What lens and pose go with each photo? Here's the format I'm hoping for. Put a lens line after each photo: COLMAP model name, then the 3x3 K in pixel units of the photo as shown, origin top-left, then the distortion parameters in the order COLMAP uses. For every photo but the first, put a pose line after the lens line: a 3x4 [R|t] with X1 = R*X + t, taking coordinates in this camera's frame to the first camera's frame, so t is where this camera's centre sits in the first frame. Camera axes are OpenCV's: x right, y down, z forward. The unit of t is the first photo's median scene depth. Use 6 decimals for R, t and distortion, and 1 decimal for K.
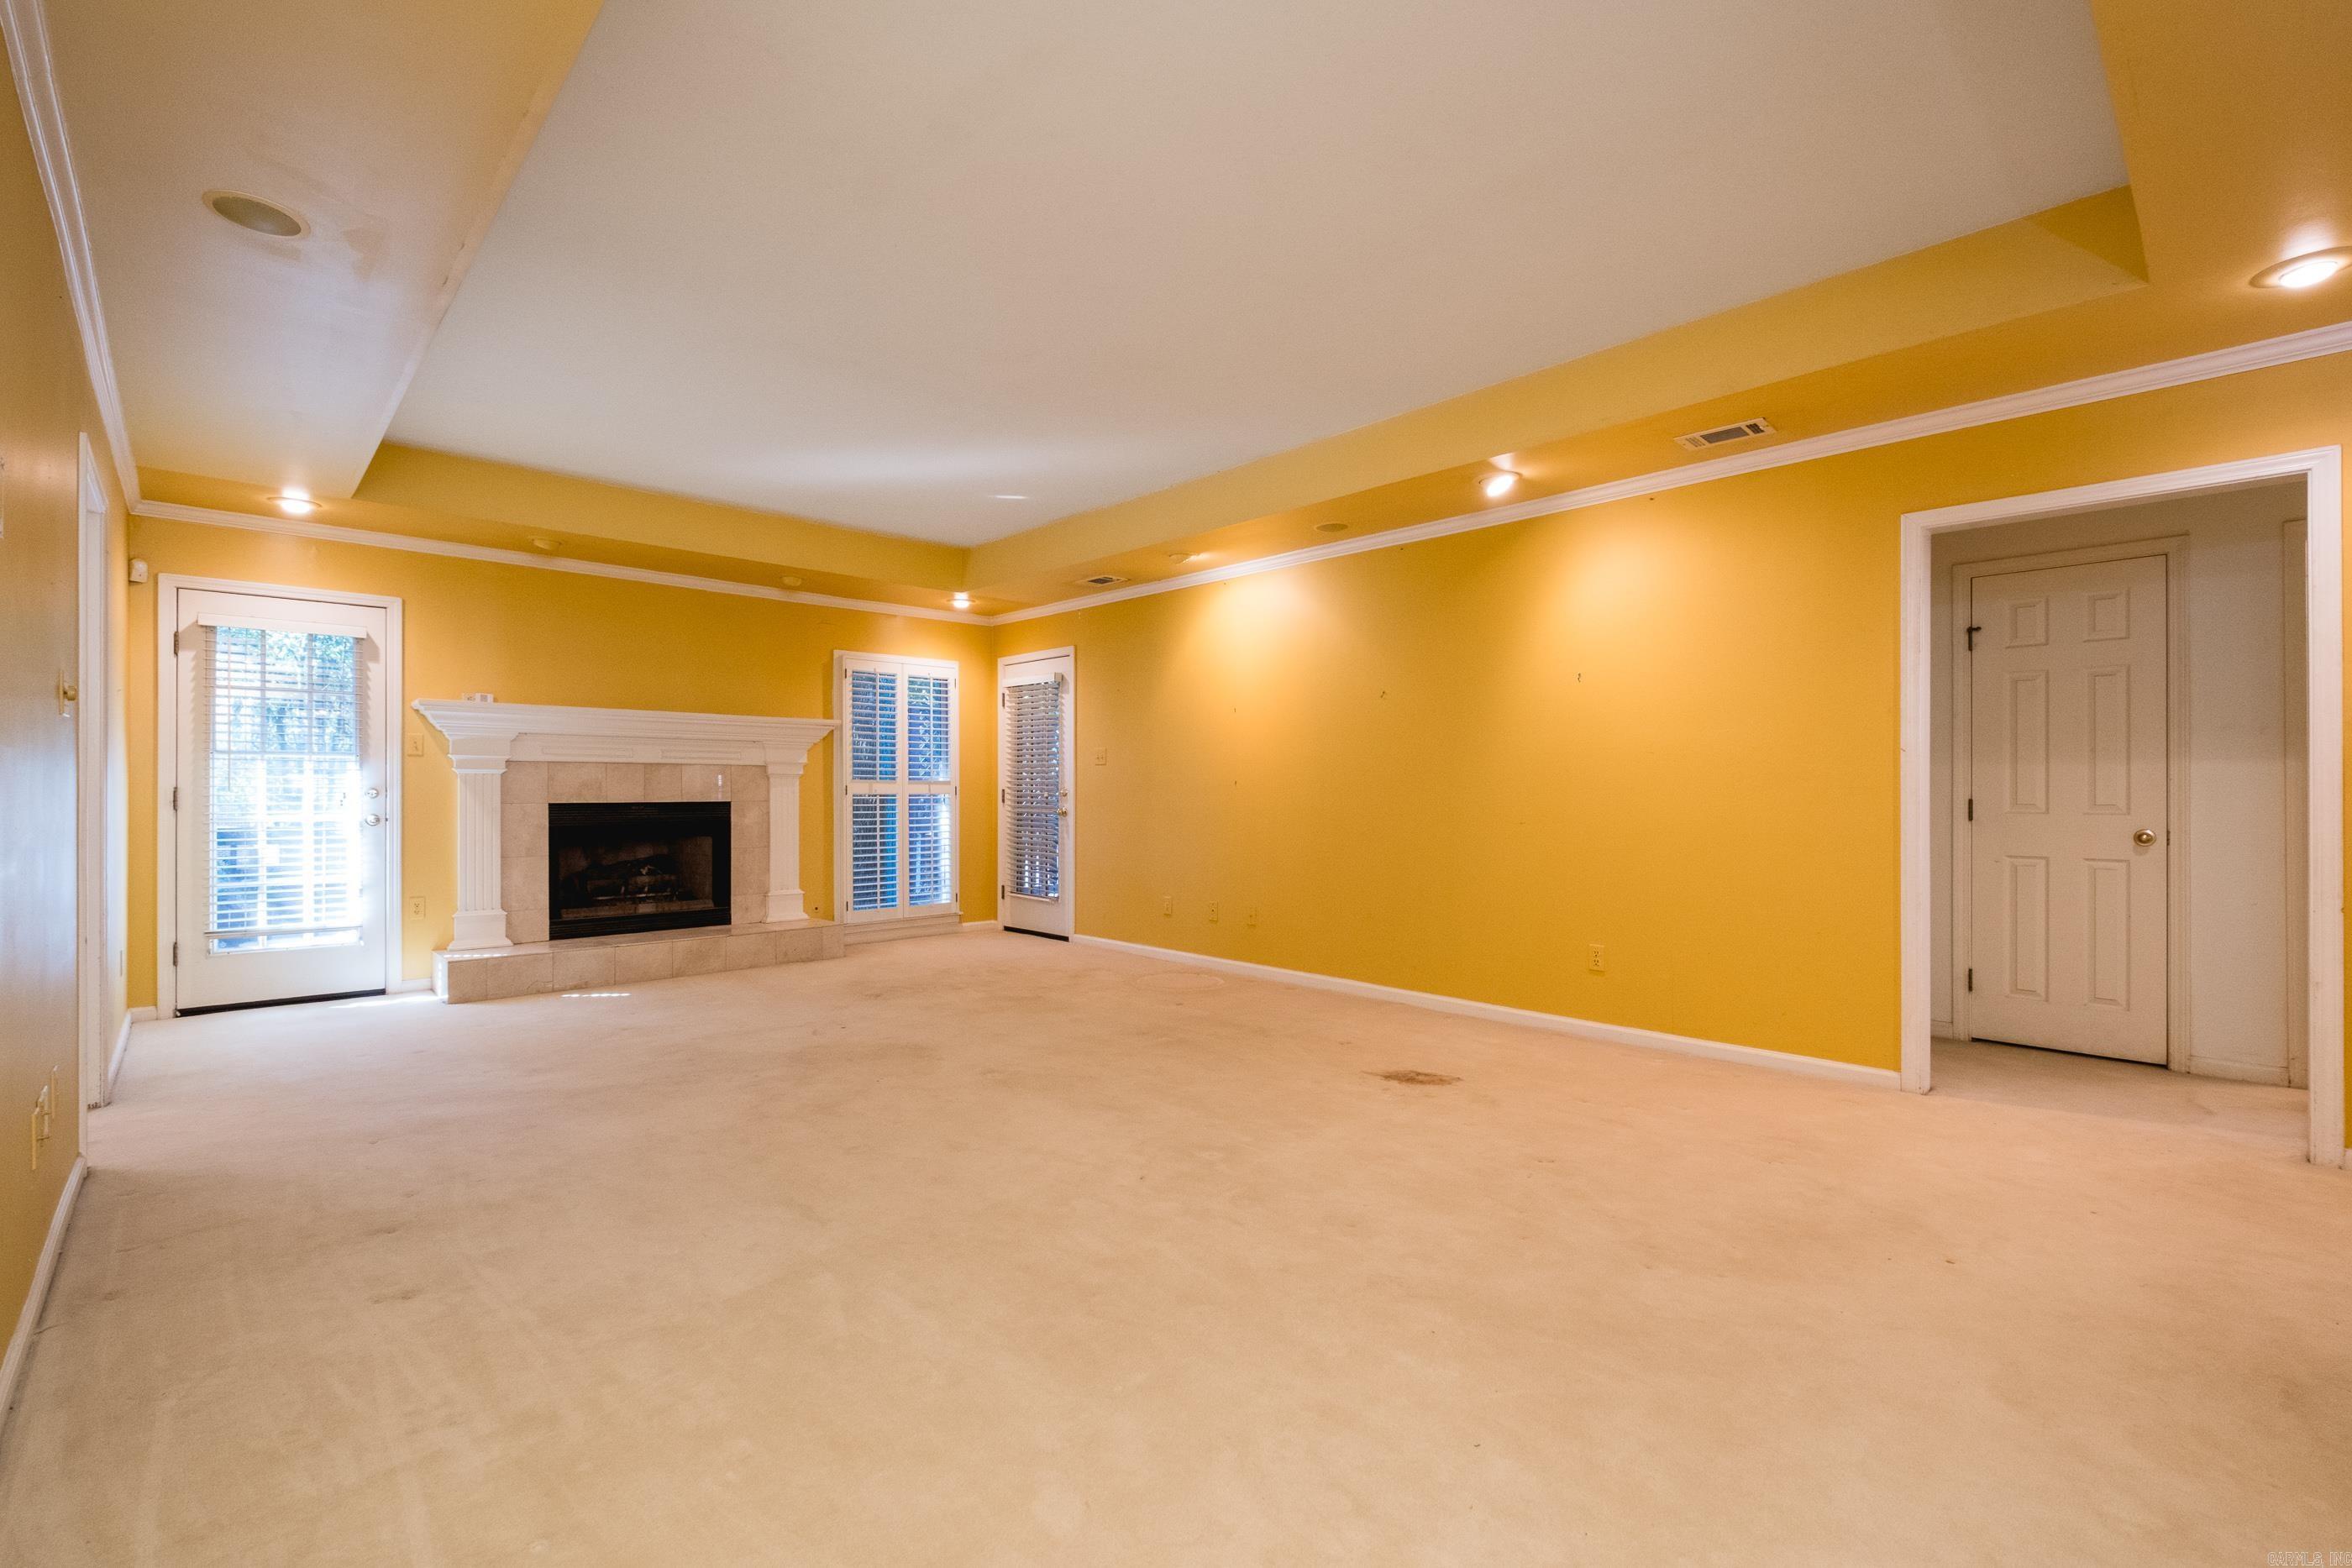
lens RADIAL K [[1021.6, 0, 1176.0], [0, 1021.6, 784.0], [0, 0, 1]] dist [0.000440, 0.000004]
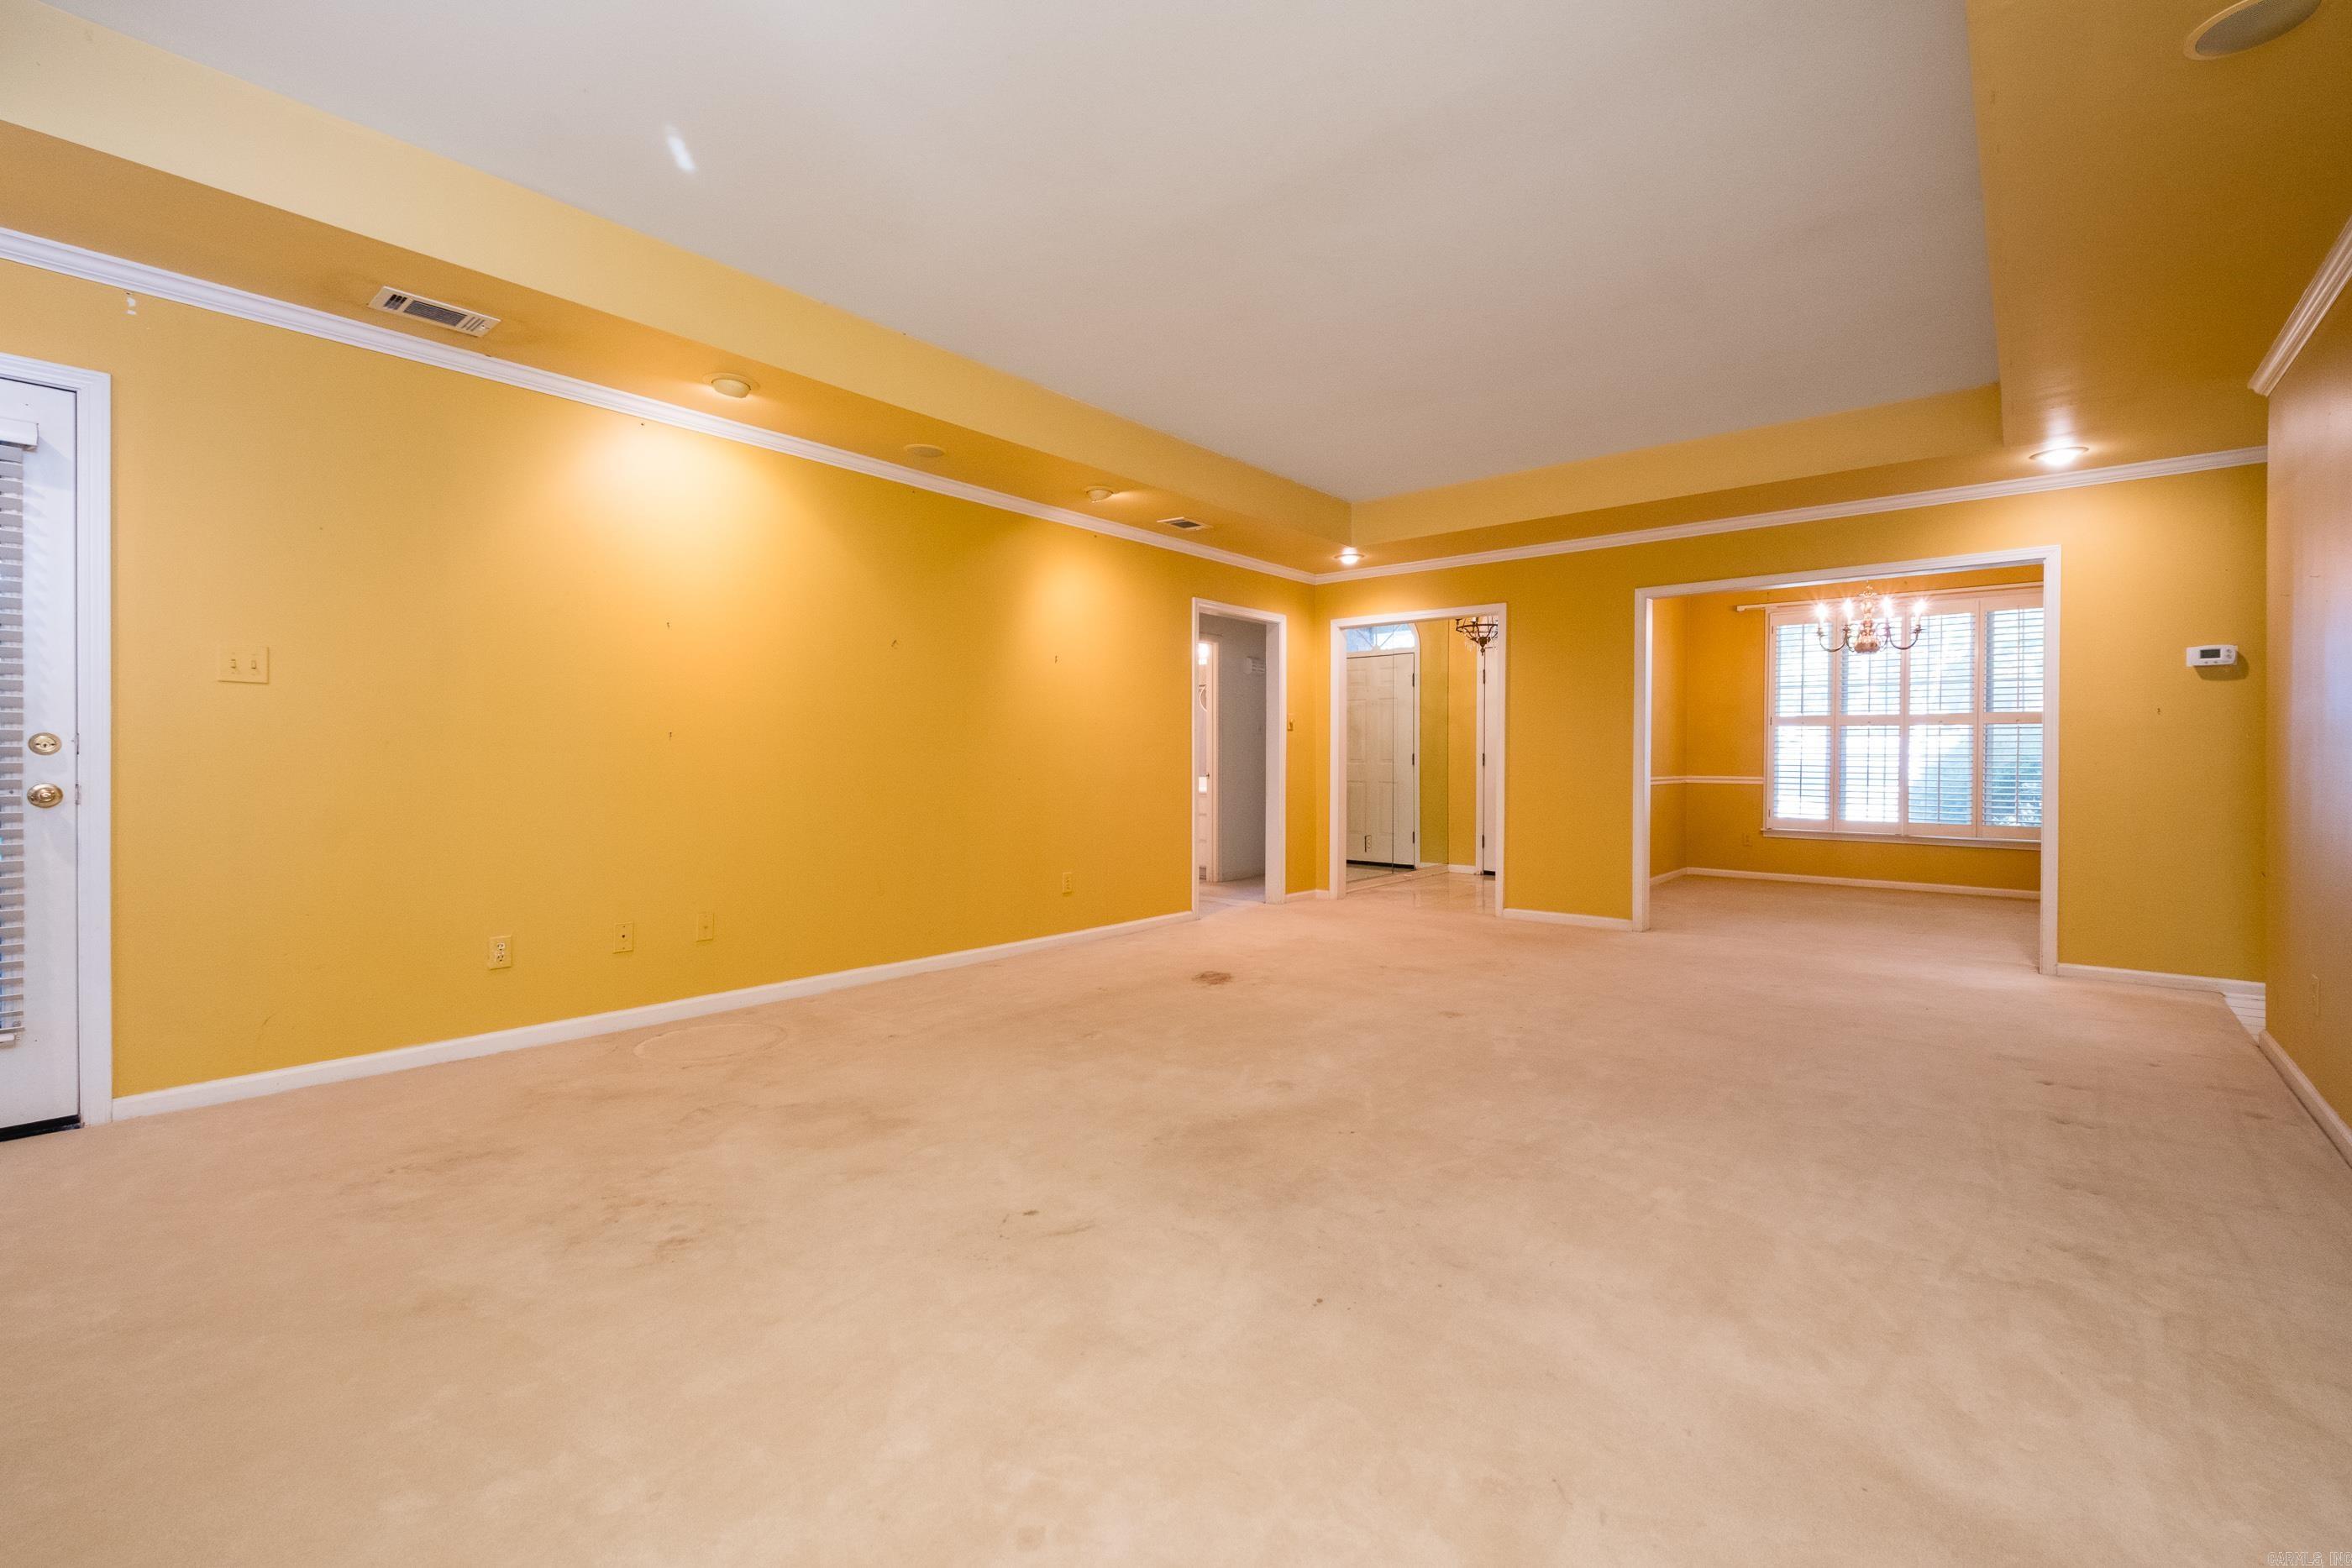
lens RADIAL K [[1021.6, 0, 1176.0], [0, 1021.6, 784.0], [0, 0, 1]] dist [0.000440, 0.000004]
pose [[-0.107343, -0.021597, 0.993987, -1.029852], [-0.007391, 0.999754, 0.020925, 0.022446], [-0.994195, -0.005101, -0.107476, 1.212348]]
